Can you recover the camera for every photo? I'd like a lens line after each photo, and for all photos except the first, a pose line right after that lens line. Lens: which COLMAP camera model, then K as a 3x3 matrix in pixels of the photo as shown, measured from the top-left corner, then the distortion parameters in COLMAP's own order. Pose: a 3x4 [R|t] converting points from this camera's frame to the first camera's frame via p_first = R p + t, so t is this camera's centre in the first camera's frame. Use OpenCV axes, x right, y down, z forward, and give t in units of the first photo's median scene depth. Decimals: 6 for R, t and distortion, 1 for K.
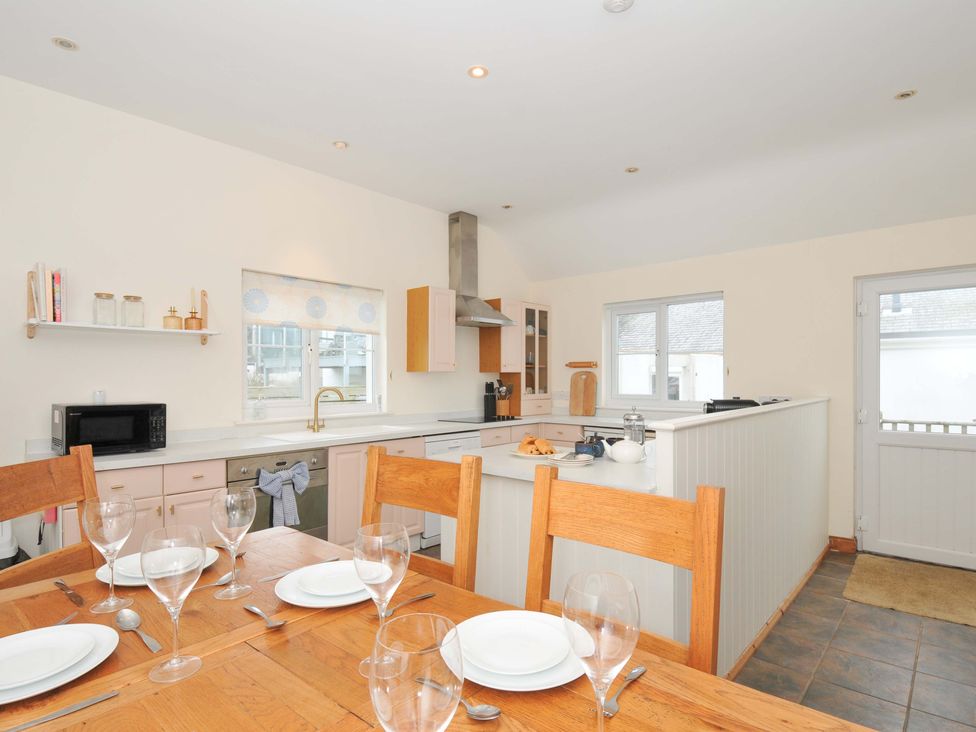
lens RADIAL K [[500.3, 0, 492.8], [0, 500.3, 376.3], [0, 0, 1]] dist [0.034934, -0.037809]
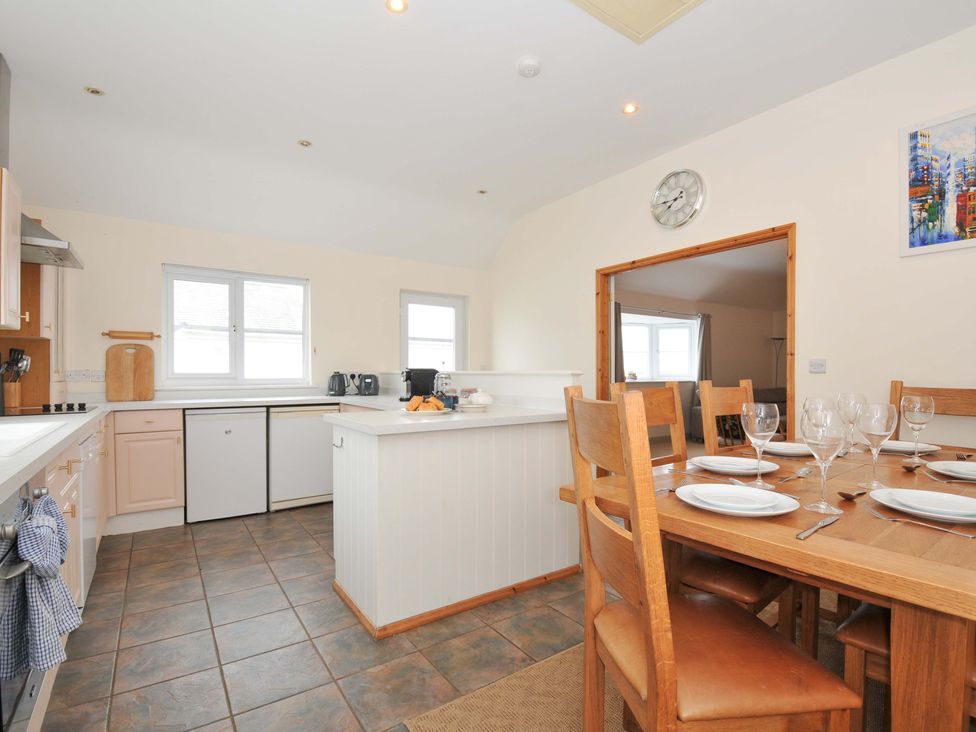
lens RADIAL K [[483.4, 0, 495.4], [0, 483.4, 378.4], [0, 0, 1]] dist [0.025888, -0.030392]
pose [[0.238163, -0.008627, 0.971187, -0.424483], [-0.001752, 0.999955, 0.009312, 0.036515], [-0.971224, -0.003919, 0.238138, 0.287367]]
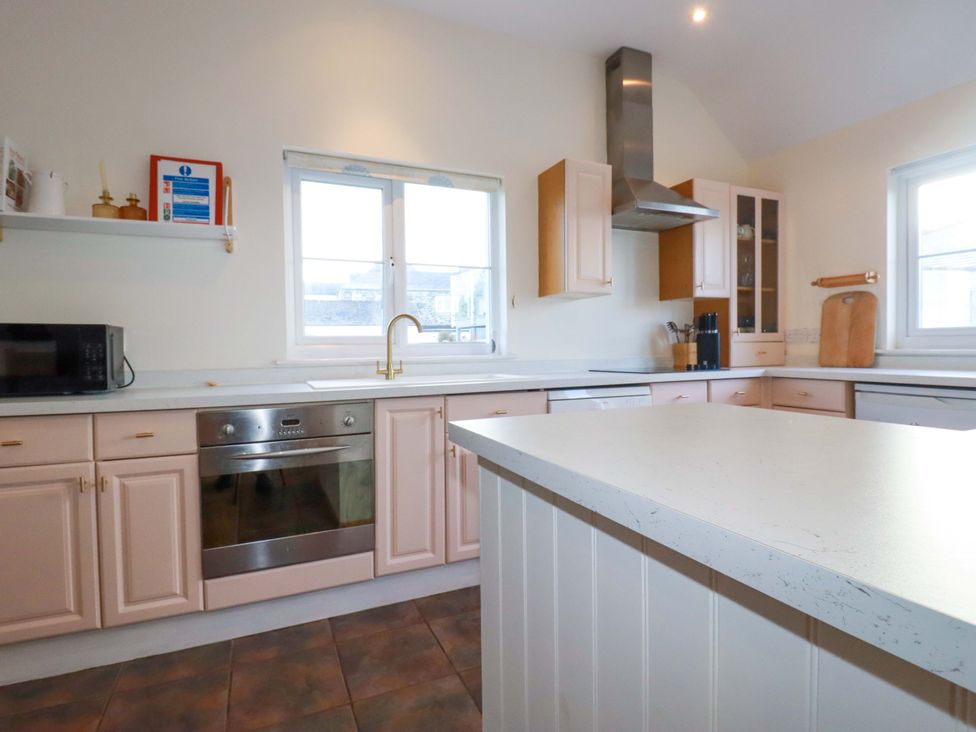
lens RADIAL K [[498.0, 0, 490.9], [0, 498.0, 361.7], [0, 0, 1]] dist [-0.001679, -0.000447]
pose [[0.915970, -0.002625, -0.401239, 0.033396], [0.016120, 0.999412, 0.030262, 0.048680], [0.400924, -0.034187, 0.915473, 0.311615]]
